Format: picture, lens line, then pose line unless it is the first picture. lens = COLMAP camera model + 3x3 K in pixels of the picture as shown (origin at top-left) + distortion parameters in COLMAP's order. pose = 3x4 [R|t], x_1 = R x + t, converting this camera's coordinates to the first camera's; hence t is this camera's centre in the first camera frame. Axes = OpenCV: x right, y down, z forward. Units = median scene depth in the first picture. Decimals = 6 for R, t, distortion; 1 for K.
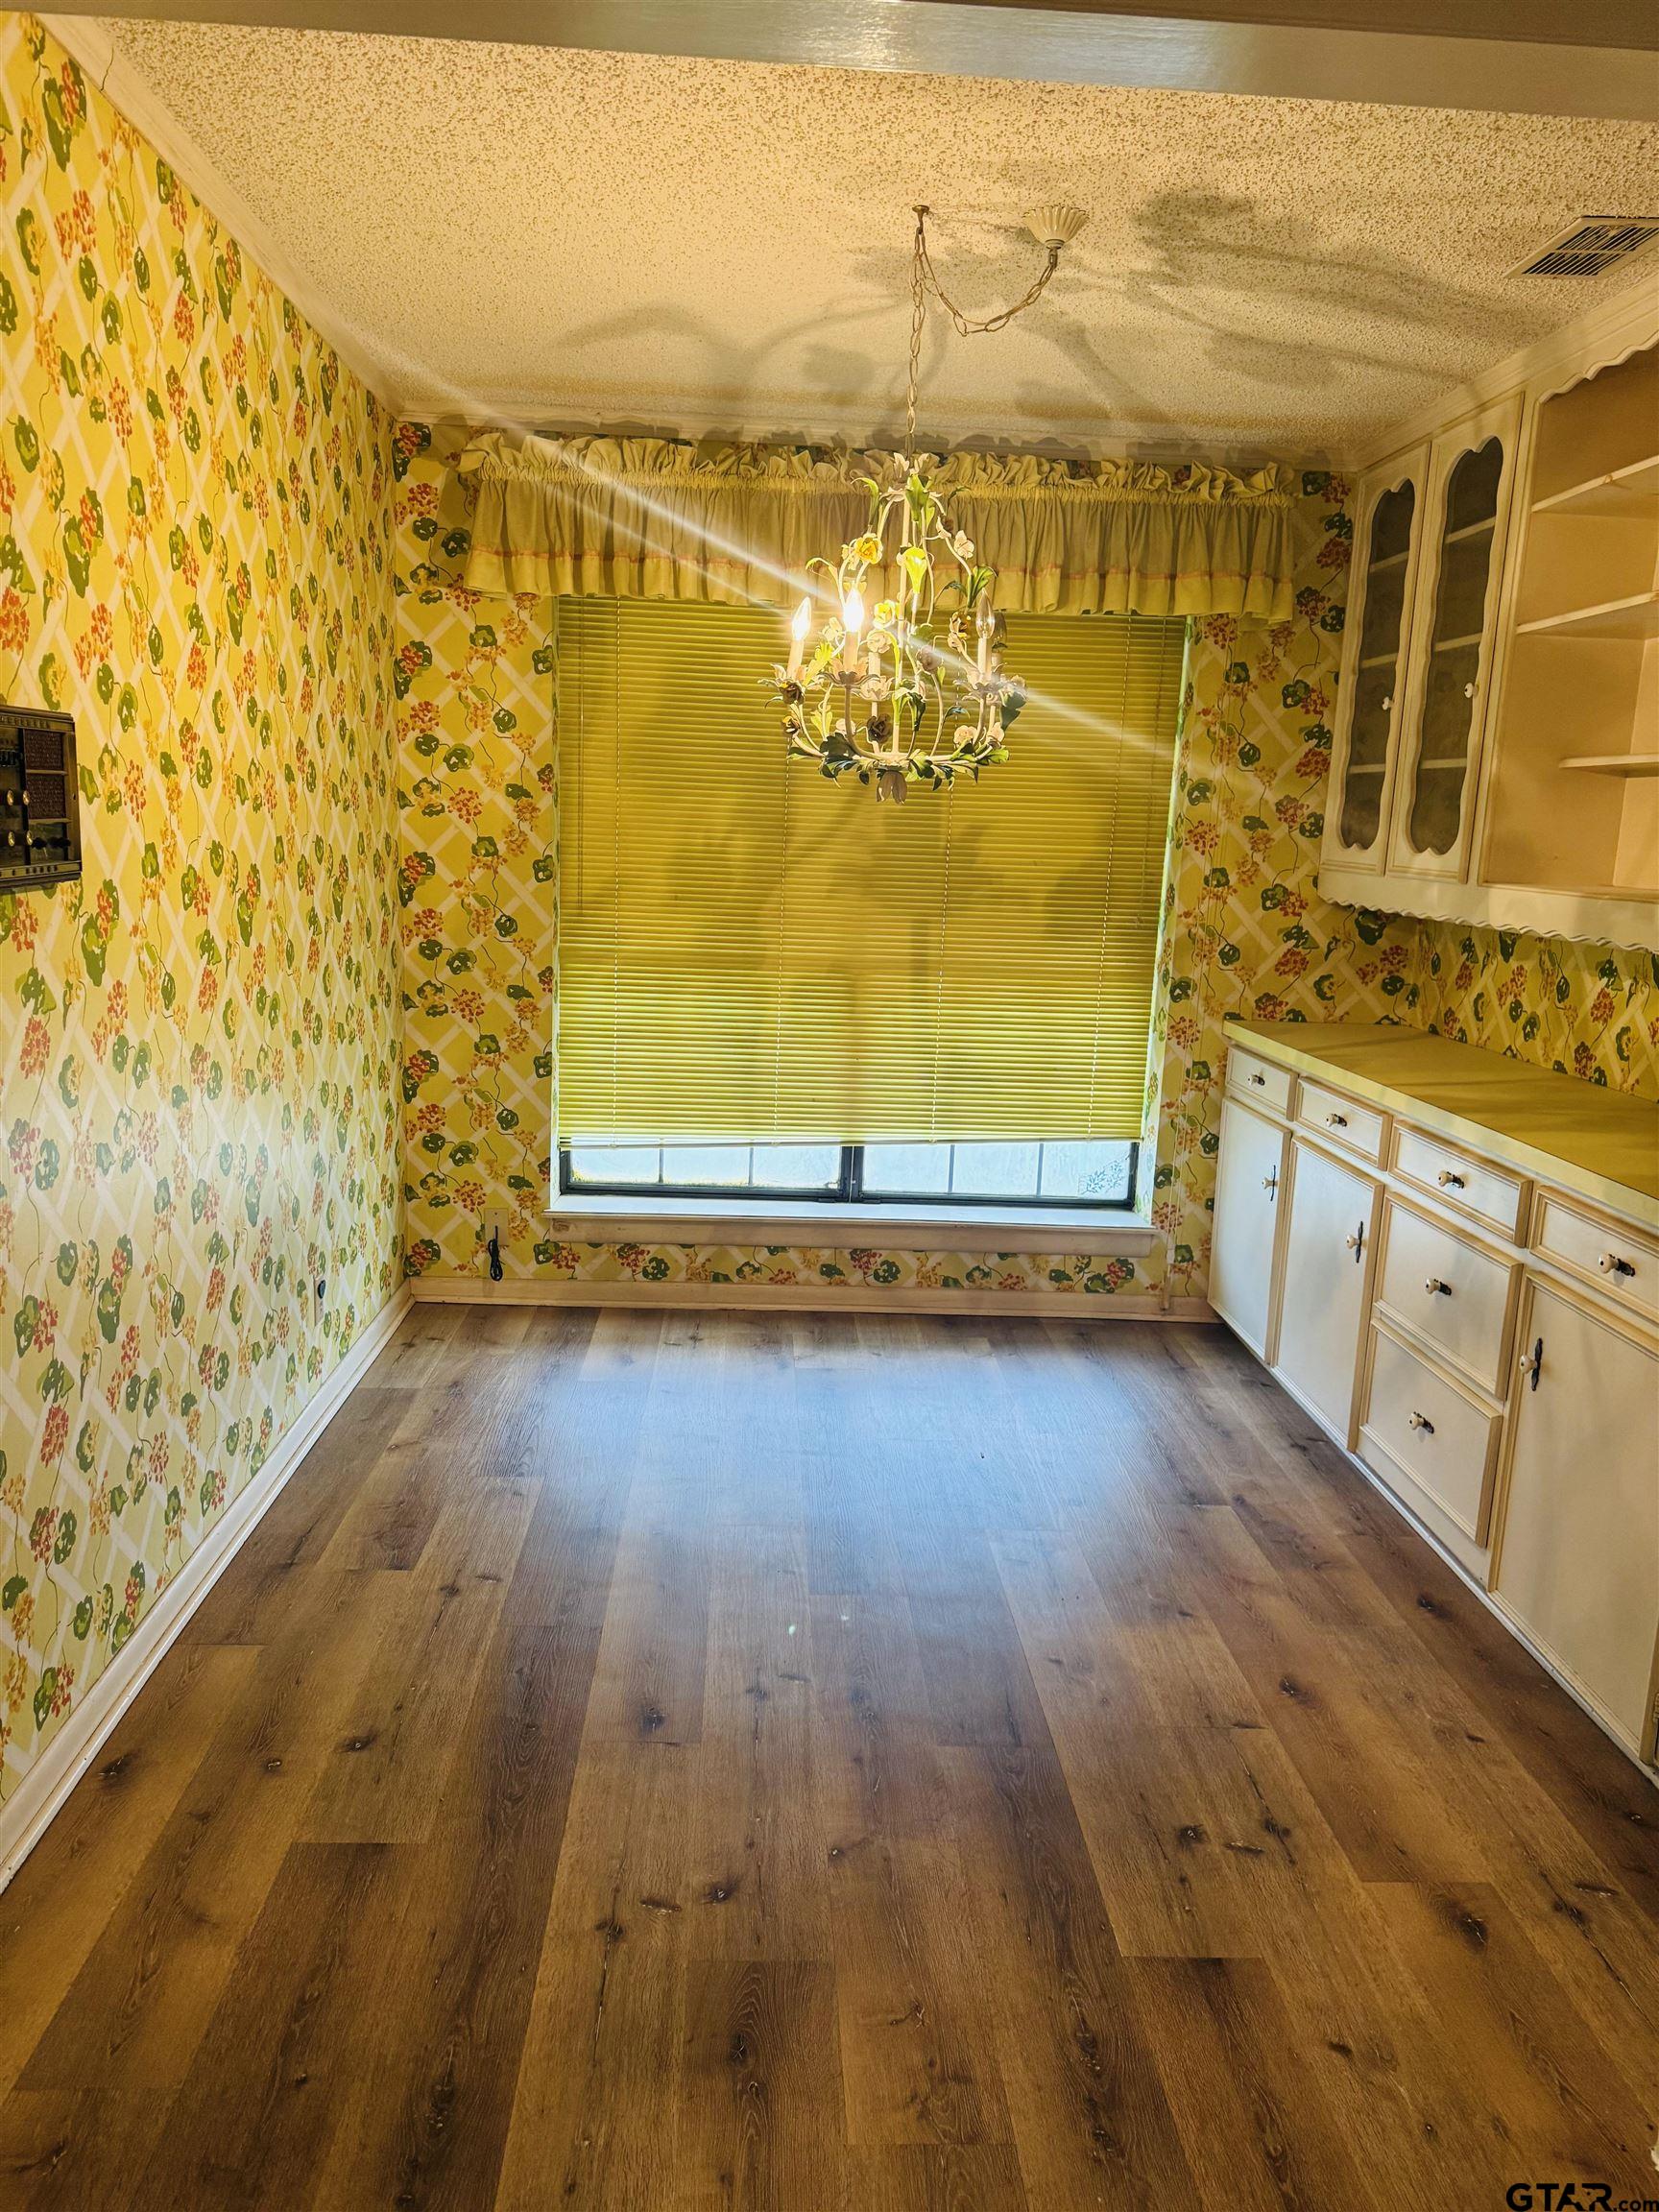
lens RADIAL K [[1555.8, 0, 829.5], [0, 1555.8, 1106.0], [0, 0, 1]] dist [0.106552, -0.161116]
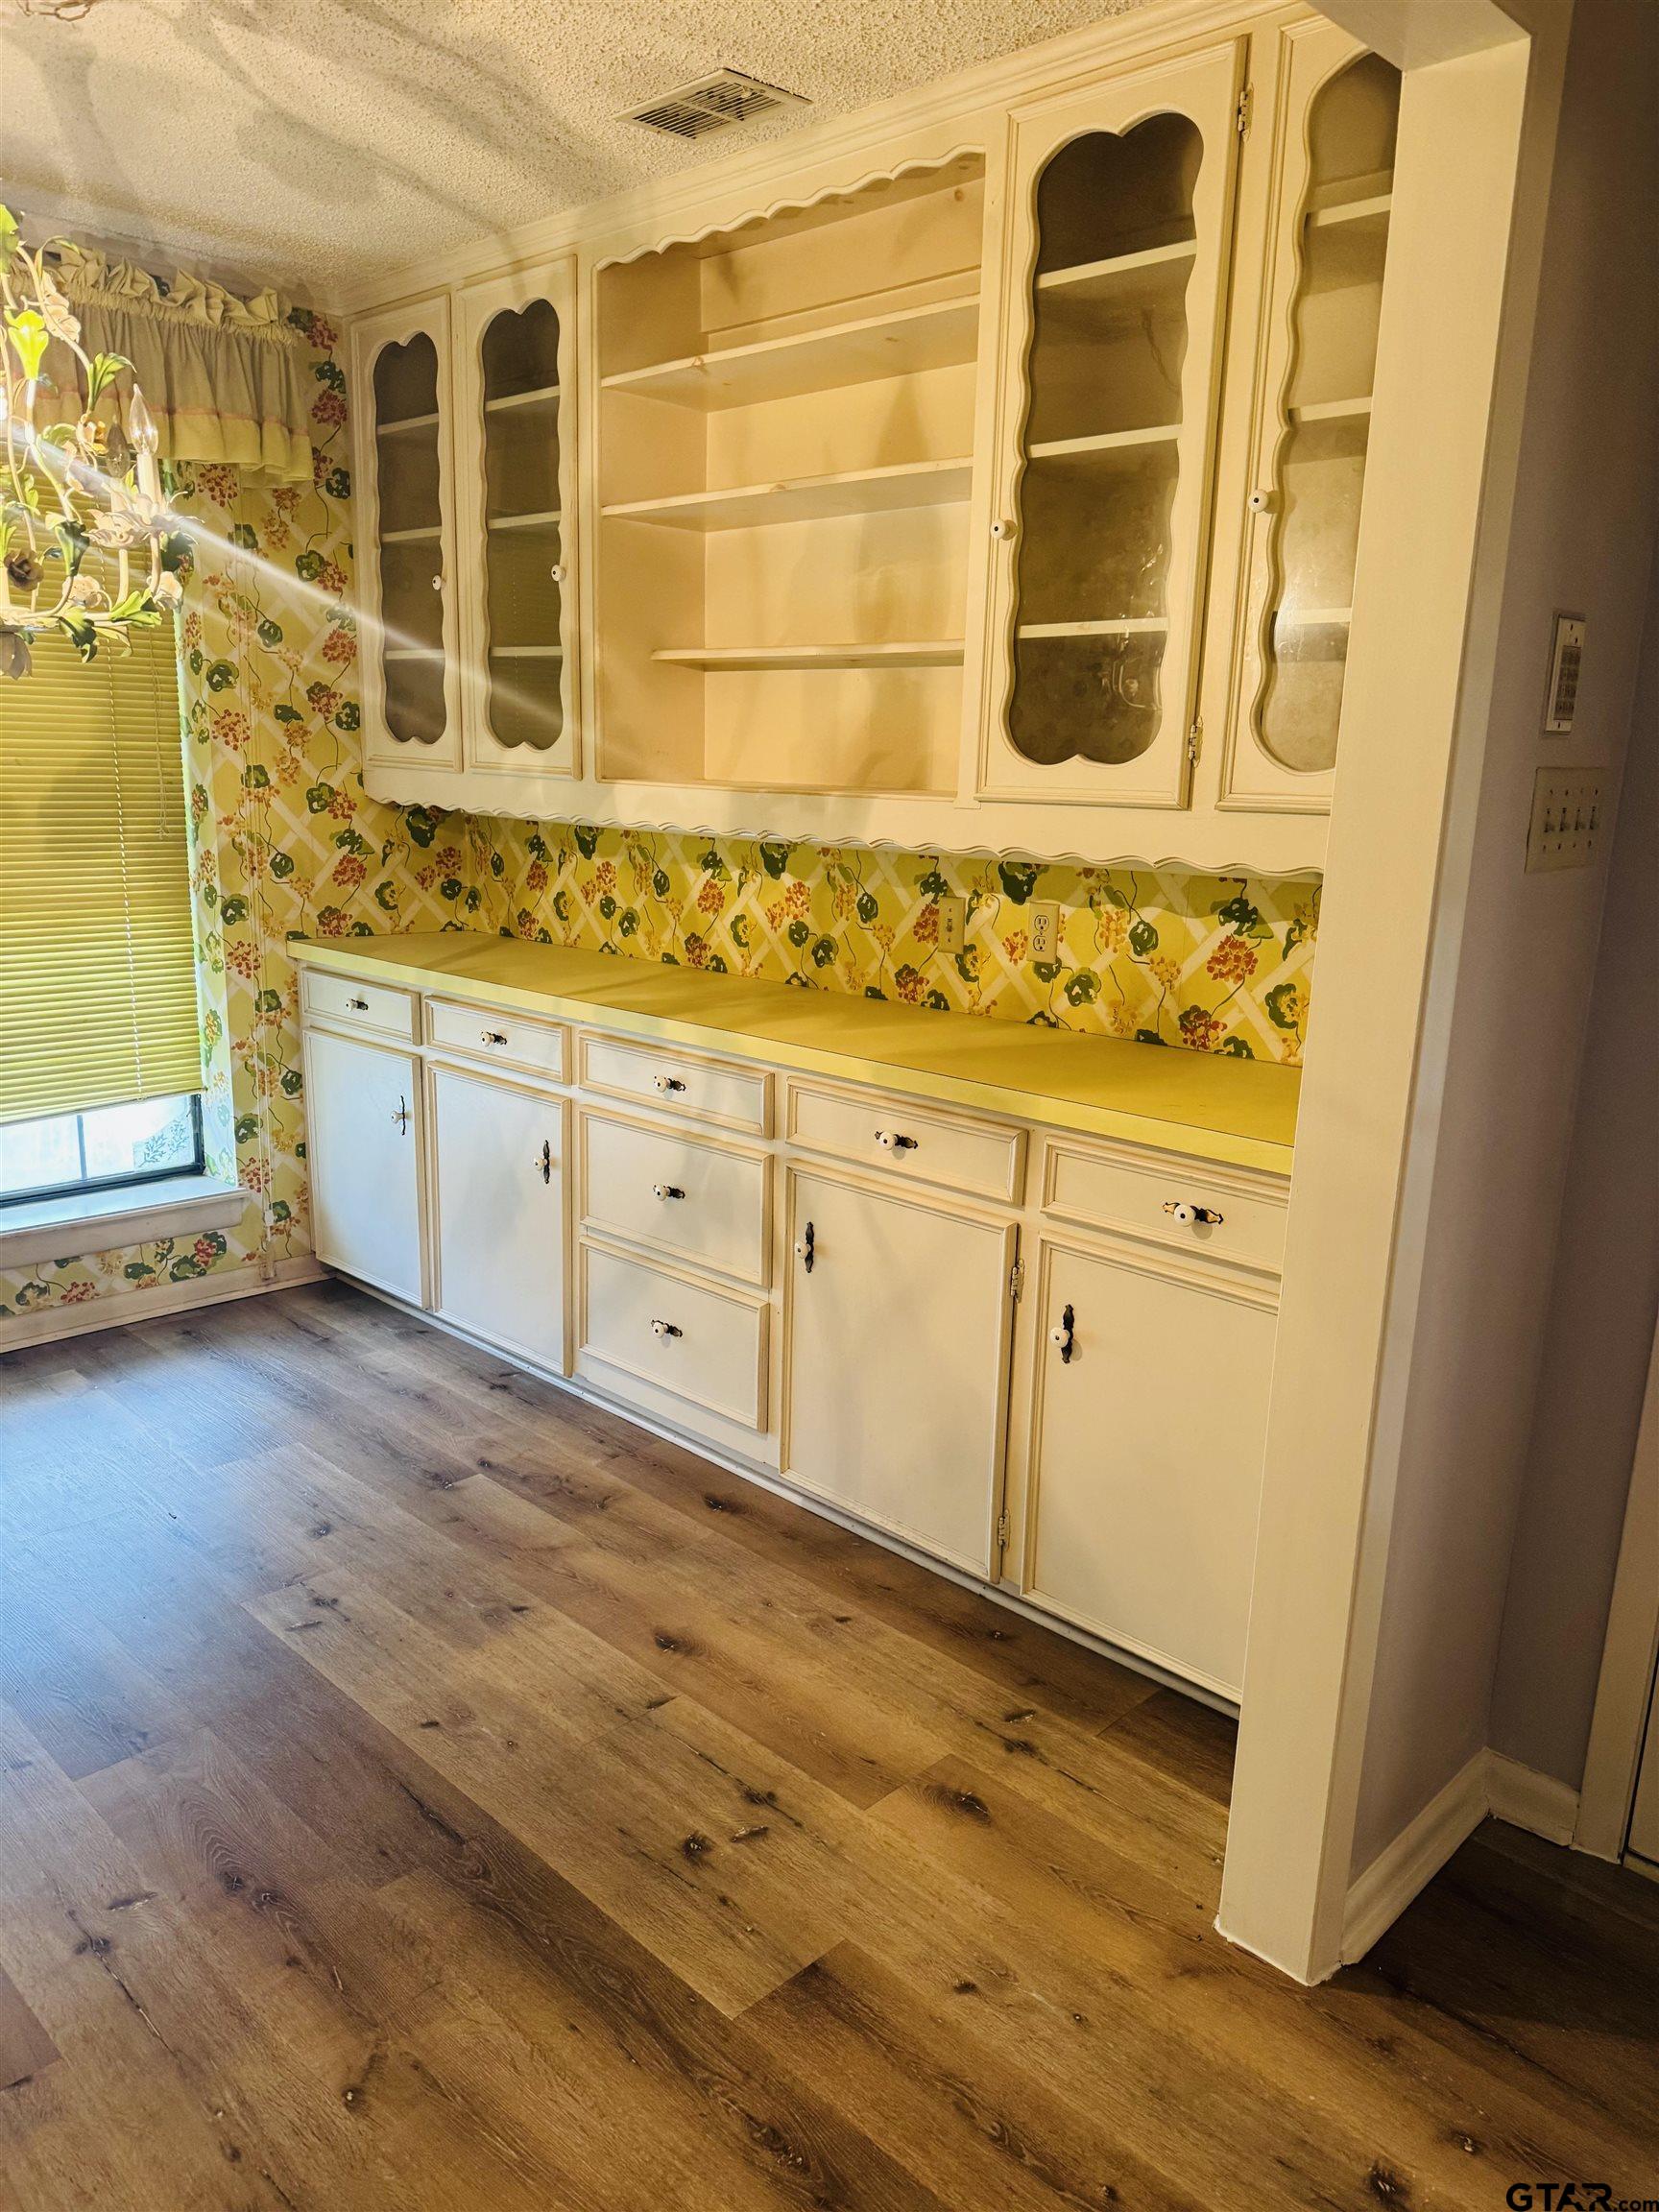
lens RADIAL K [[1555.8, 0, 829.5], [0, 1555.8, 1106.0], [0, 0, 1]] dist [0.106552, -0.161116]
pose [[0.728499, -0.163930, 0.665144, -0.140552], [0.120783, 0.986472, 0.110836, -0.027211], [-0.674315, -0.000406, 0.738444, 0.160209]]
